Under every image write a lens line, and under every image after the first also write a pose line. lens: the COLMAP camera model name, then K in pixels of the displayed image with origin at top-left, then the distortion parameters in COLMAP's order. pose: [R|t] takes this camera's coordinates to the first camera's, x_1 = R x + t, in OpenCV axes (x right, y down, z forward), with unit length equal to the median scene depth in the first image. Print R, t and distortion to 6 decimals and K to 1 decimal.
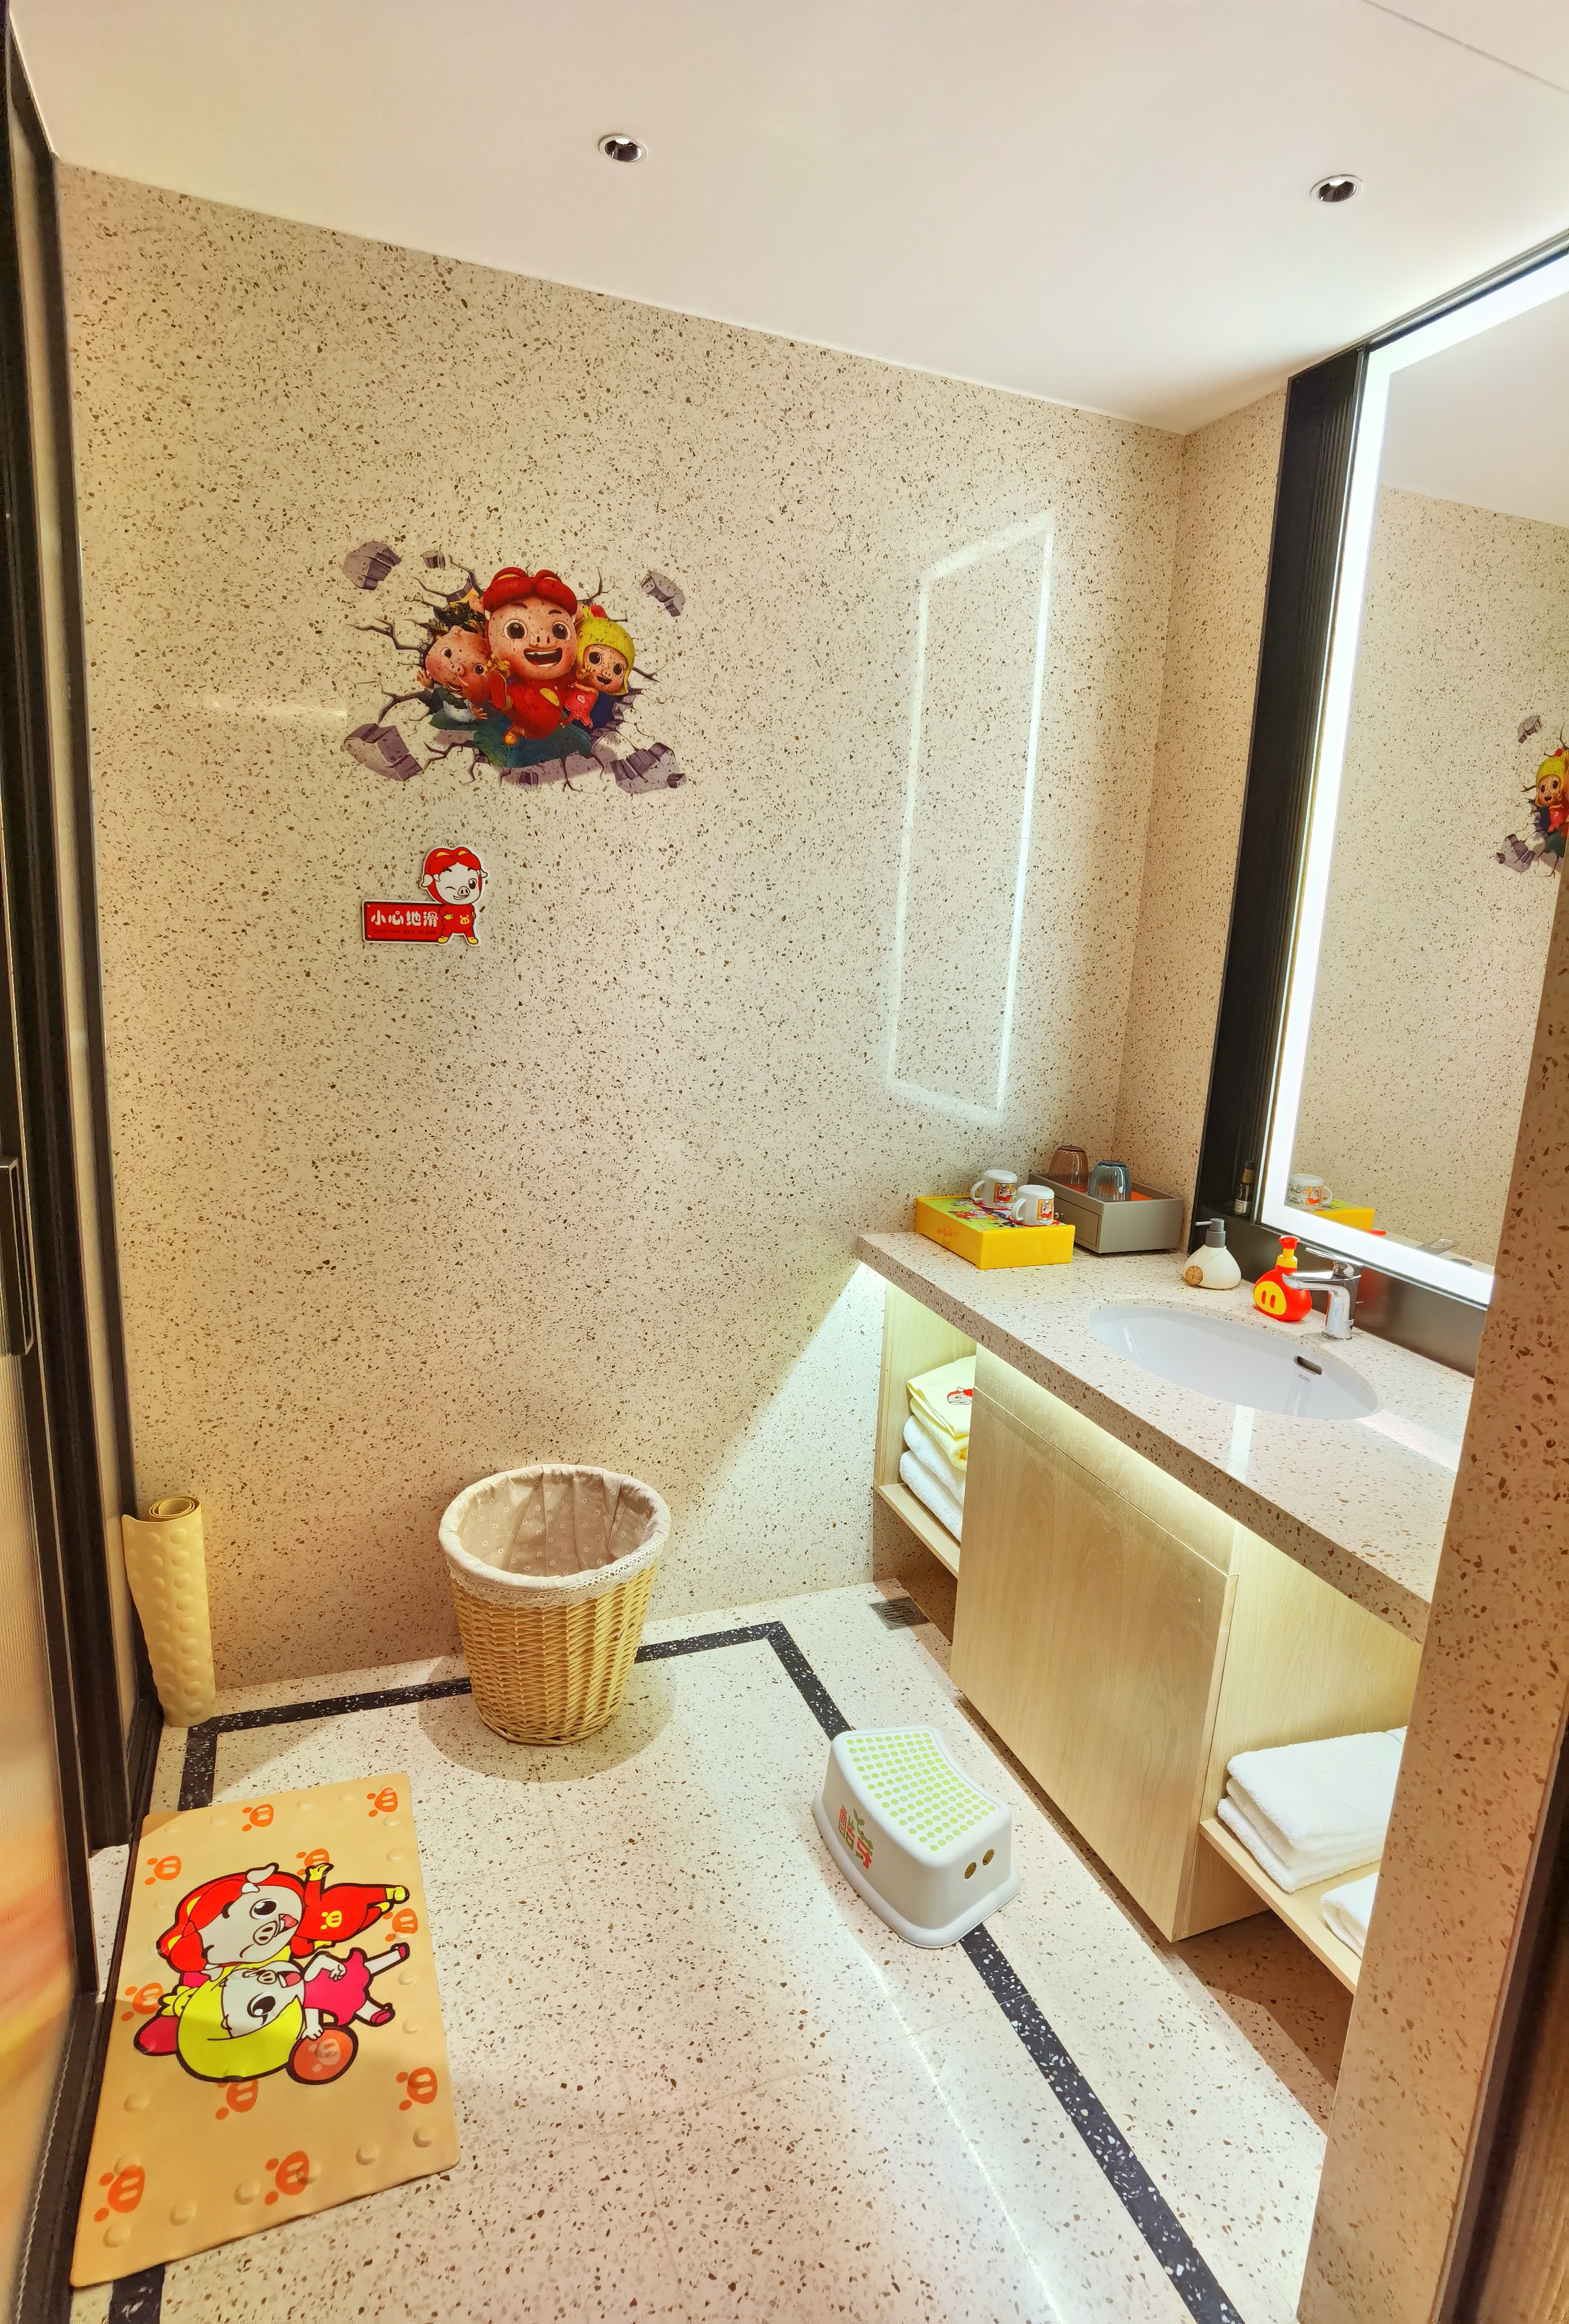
lens RADIAL K [[1212.8, 0, 784.5], [0, 1212.8, 1162.0], [0, 0, 1]] dist [-0.001877, -0.024945]
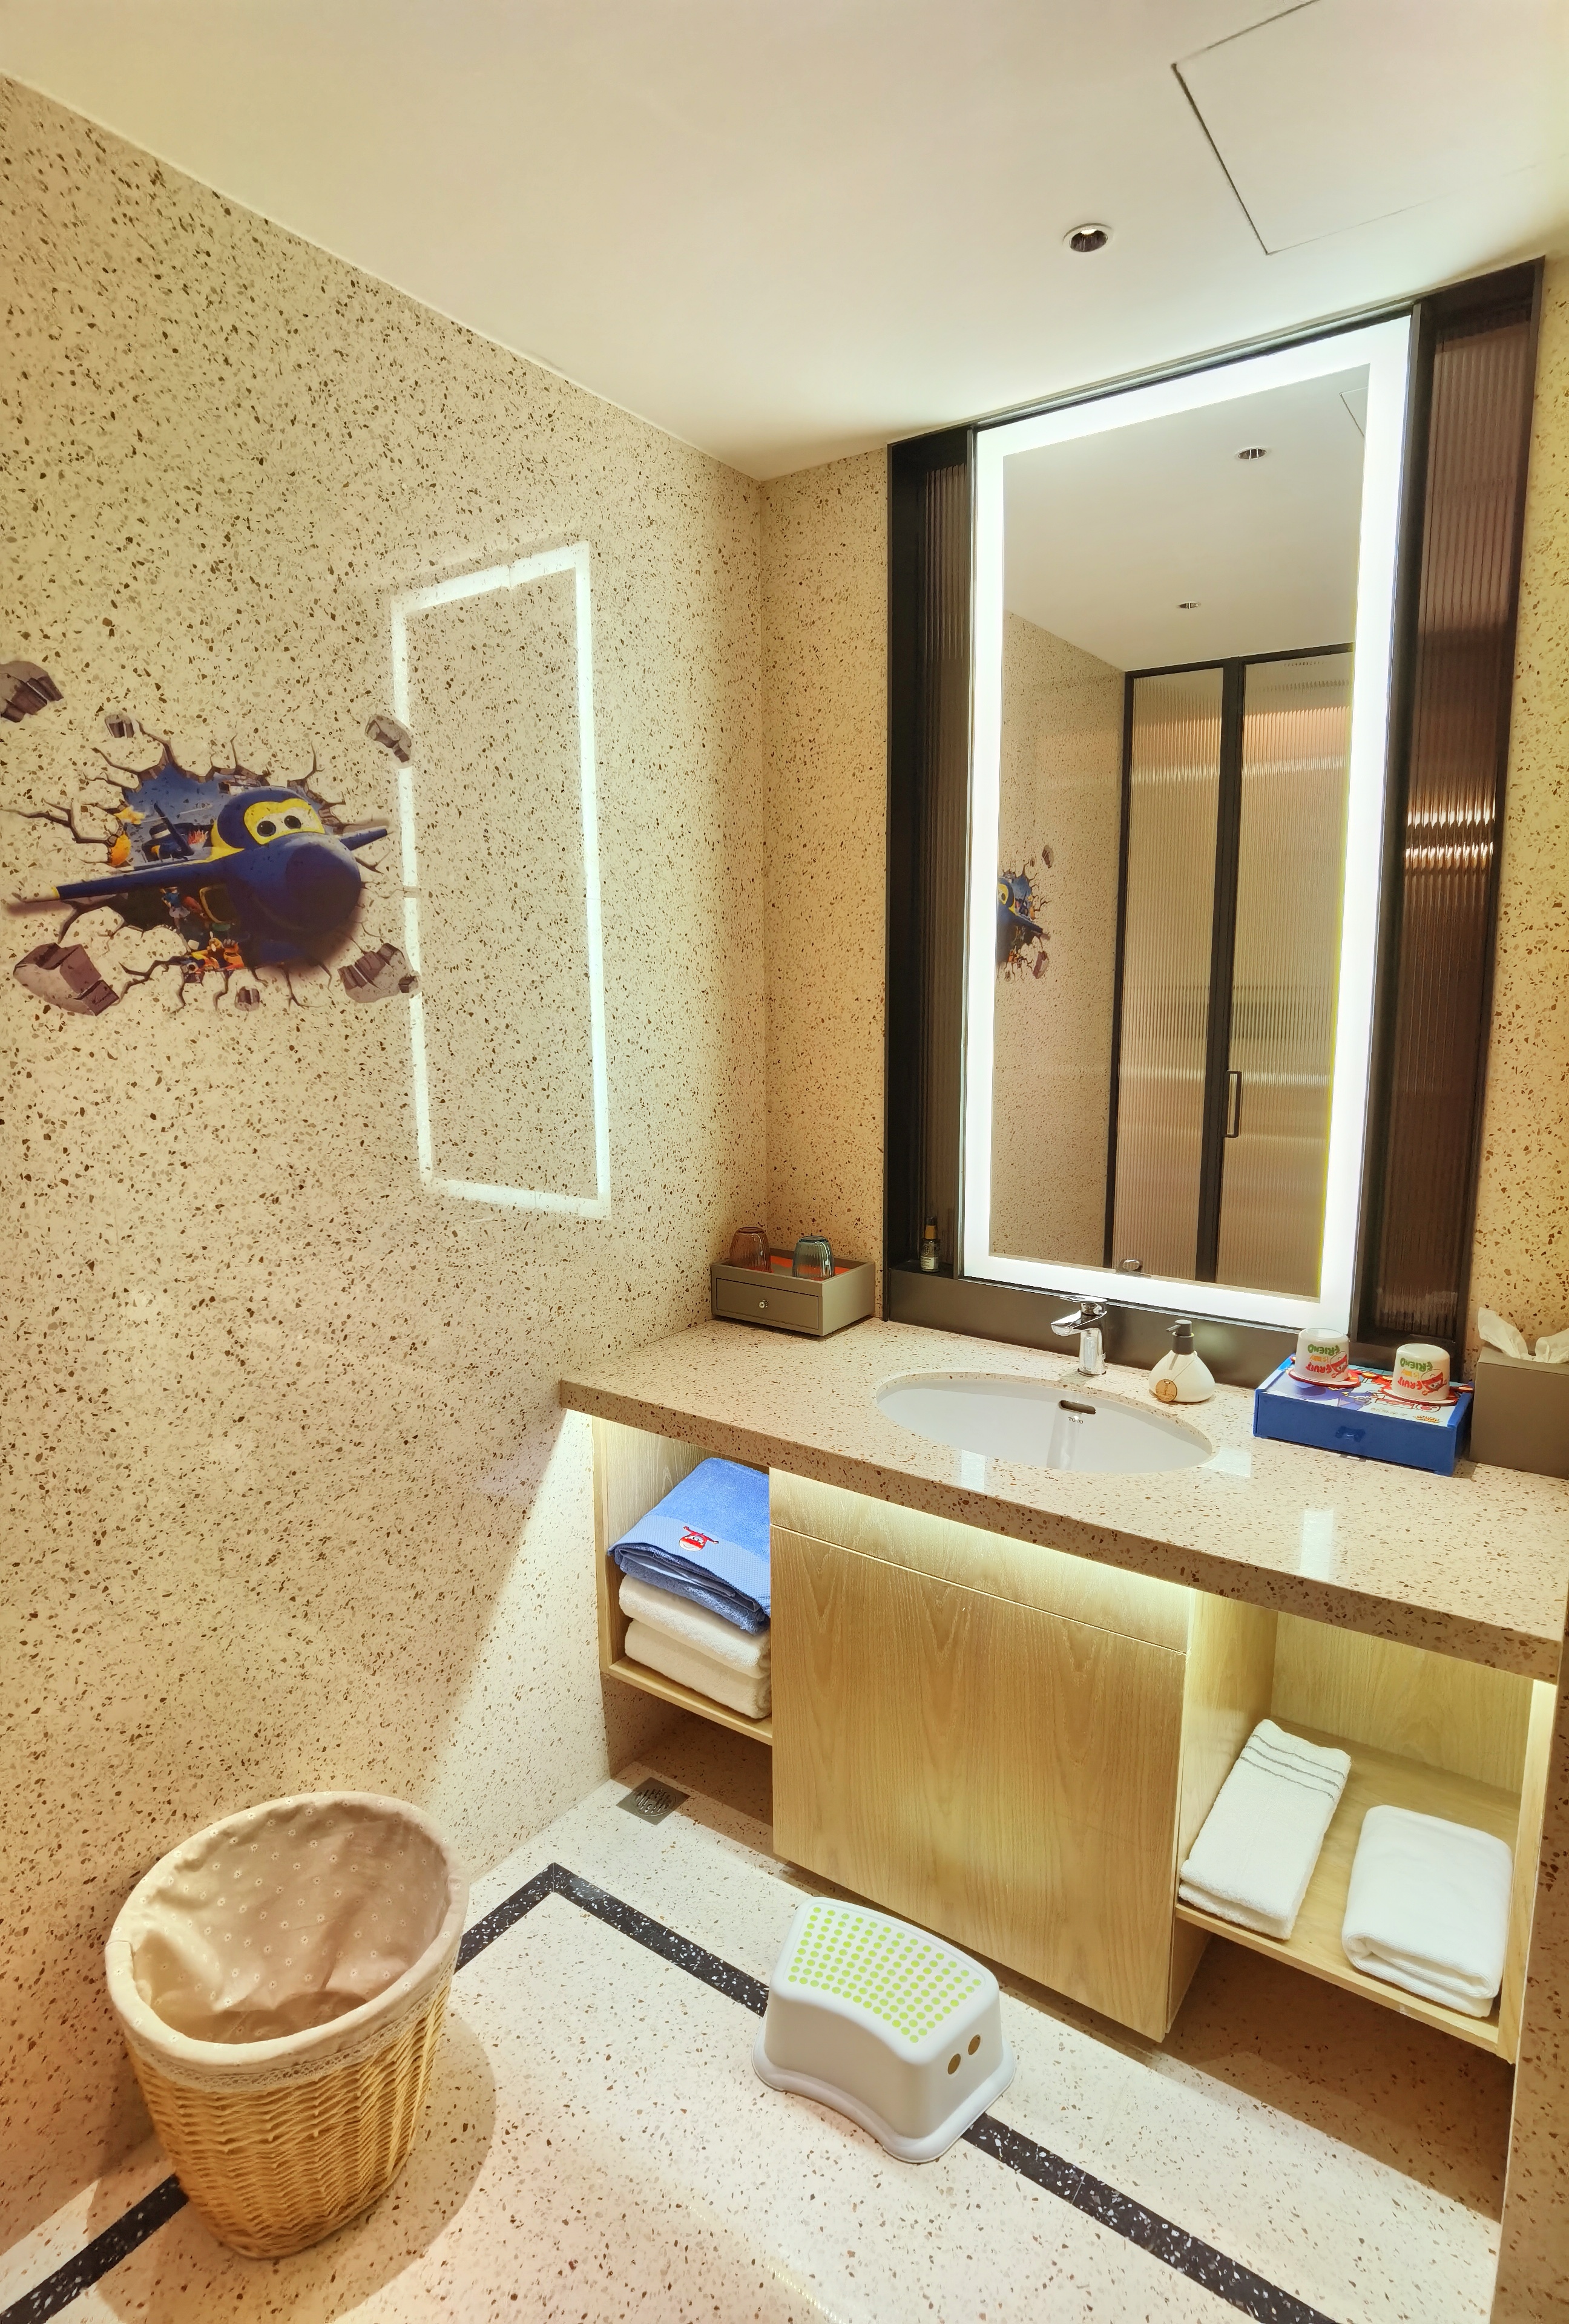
lens RADIAL K [[1160.3, 0, 784.5], [0, 1160.3, 1162.0], [0, 0, 1]] dist [0.000229, -0.019645]
pose [[0.815016, -0.133815, 0.563775, -0.255418], [0.152644, 0.988184, 0.013882, -0.076741], [-0.558971, 0.074743, 0.825812, 0.266221]]
